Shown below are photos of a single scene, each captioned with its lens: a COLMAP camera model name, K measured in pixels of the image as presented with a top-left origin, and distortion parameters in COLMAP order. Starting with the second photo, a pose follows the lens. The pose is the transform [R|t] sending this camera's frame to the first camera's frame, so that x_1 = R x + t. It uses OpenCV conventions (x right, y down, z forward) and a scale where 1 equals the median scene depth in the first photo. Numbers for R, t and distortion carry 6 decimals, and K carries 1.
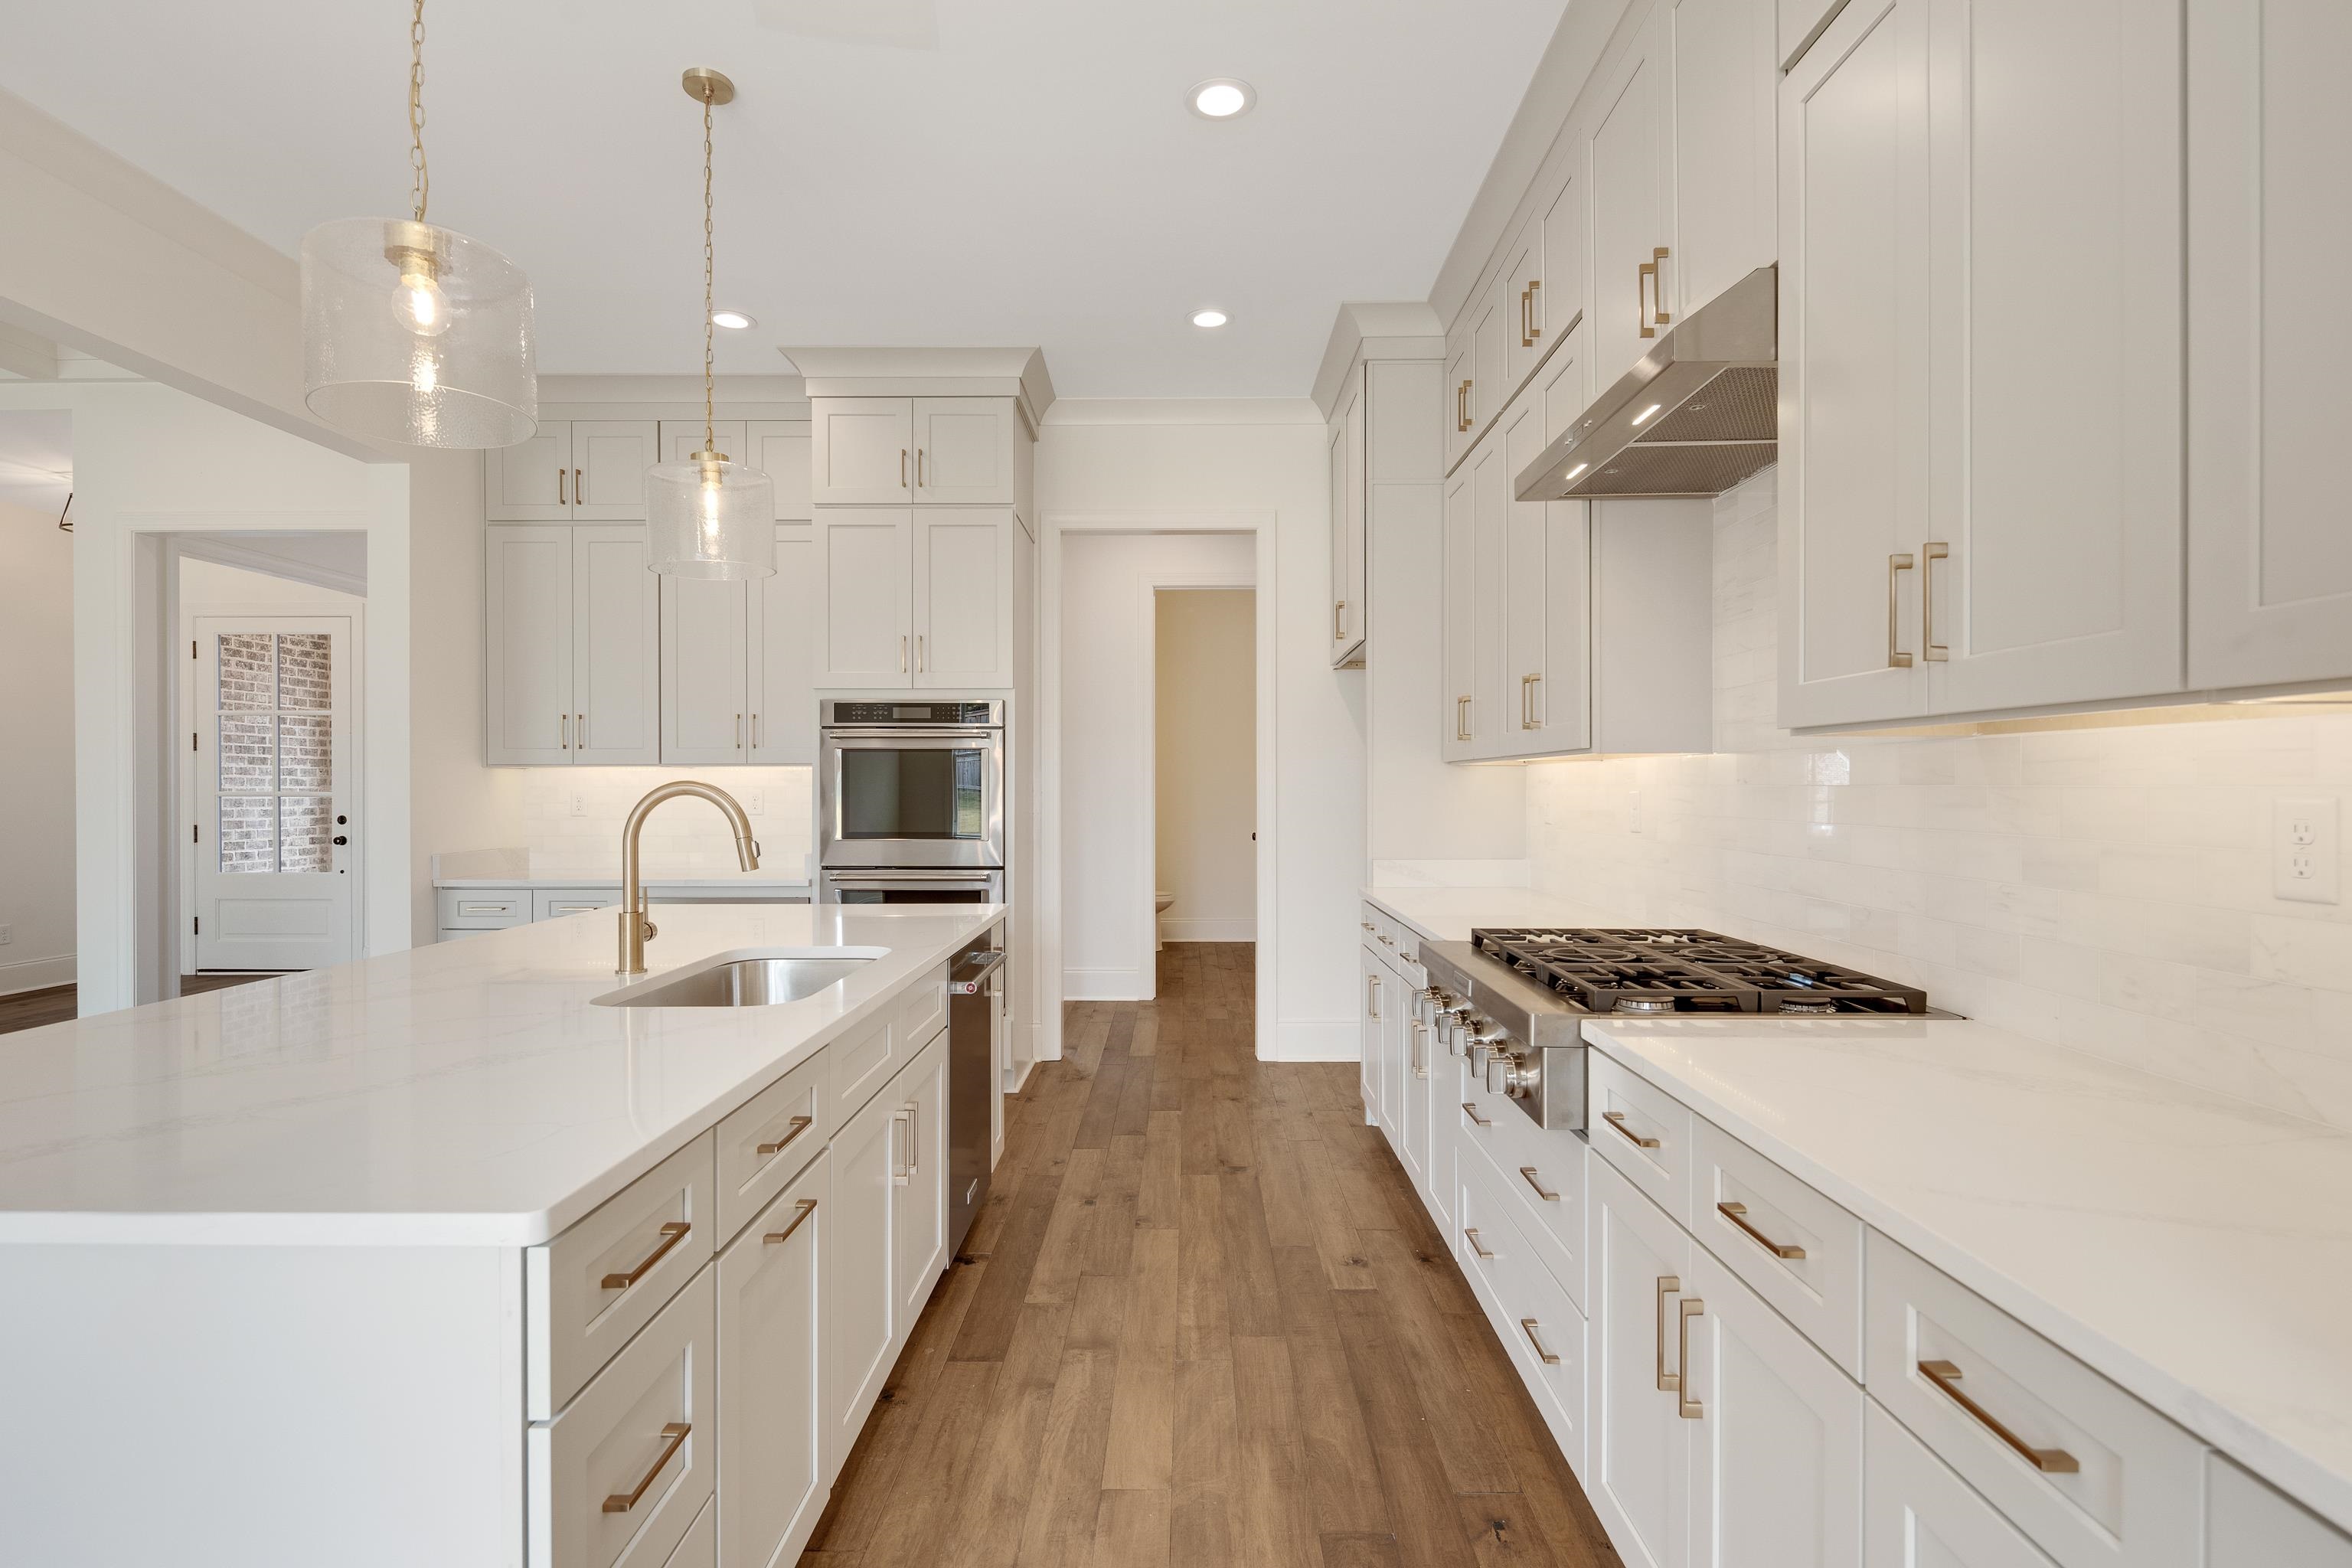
lens RADIAL K [[1142.5, 0, 1193.1], [0, 1142.5, 791.9], [0, 0, 1]] dist [0.002982, -0.003585]
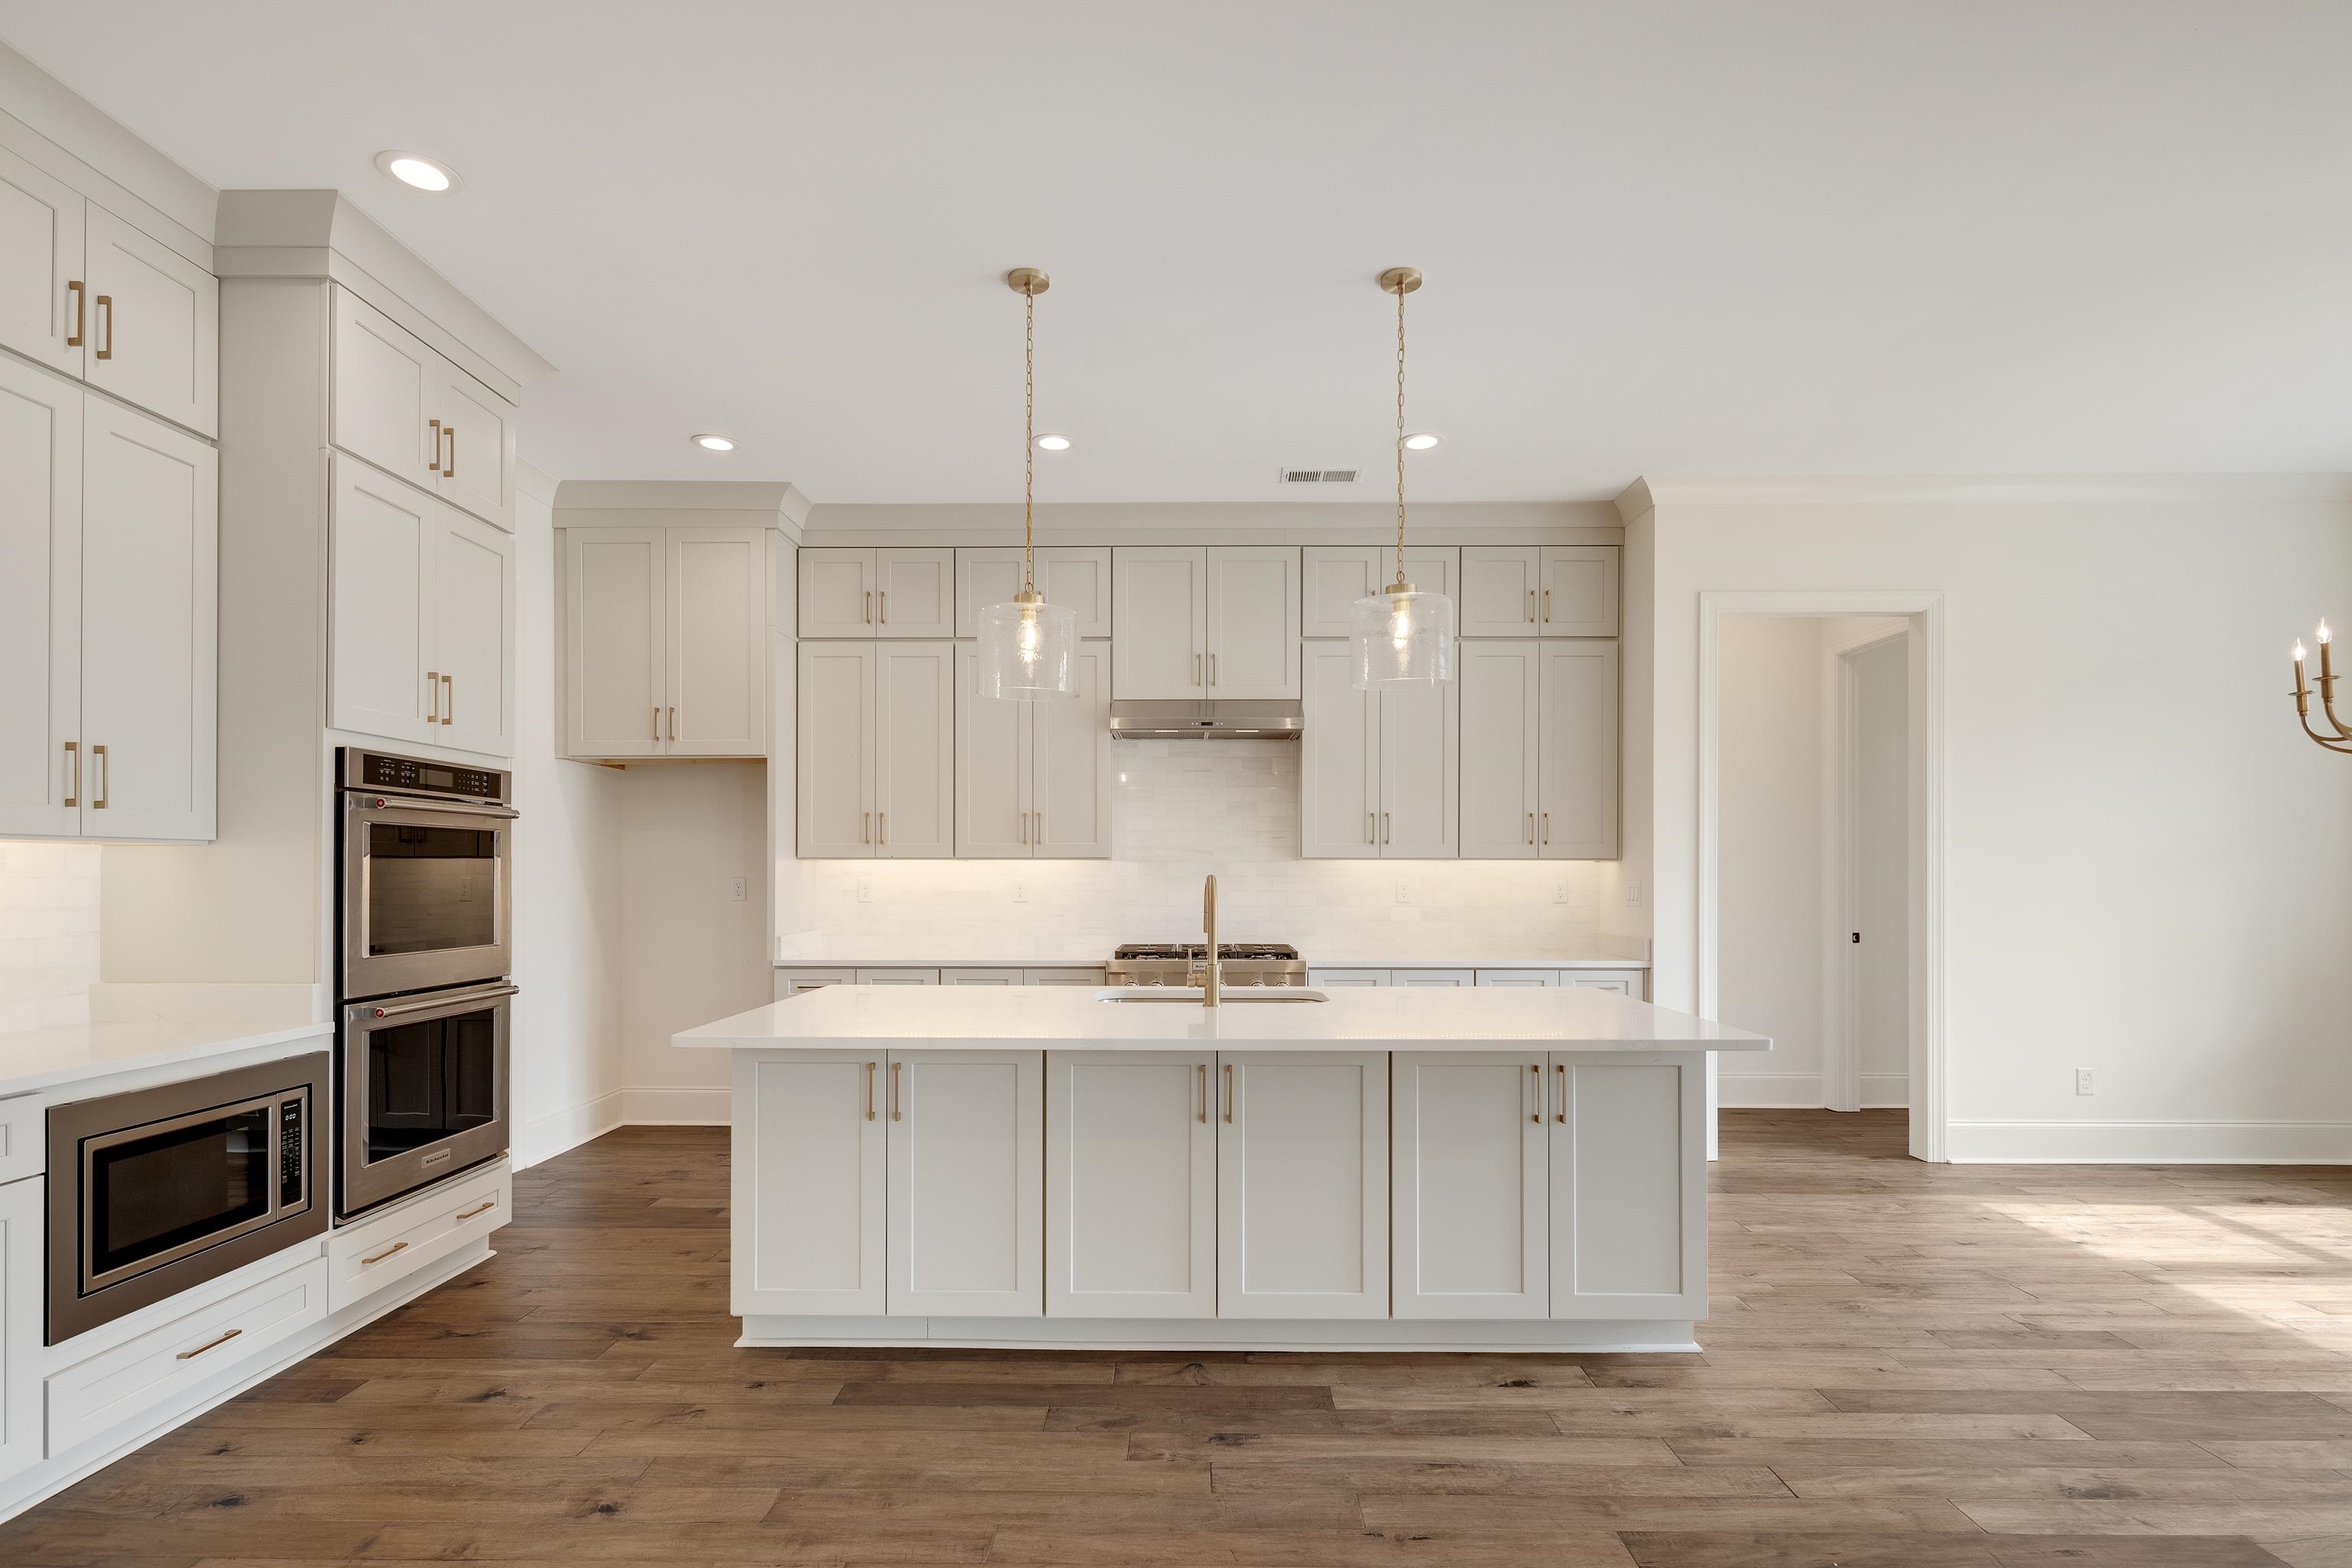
lens RADIAL K [[1142.5, 0, 1181.4], [0, 1142.5, 871.8], [0, 0, 1]] dist [0.002982, -0.003585]
pose [[0.005162, 0.000021, 0.999987, -0.981730], [0.001968, 0.999998, -0.000031, -0.007453], [-0.999985, 0.001969, 0.005162, 0.515620]]
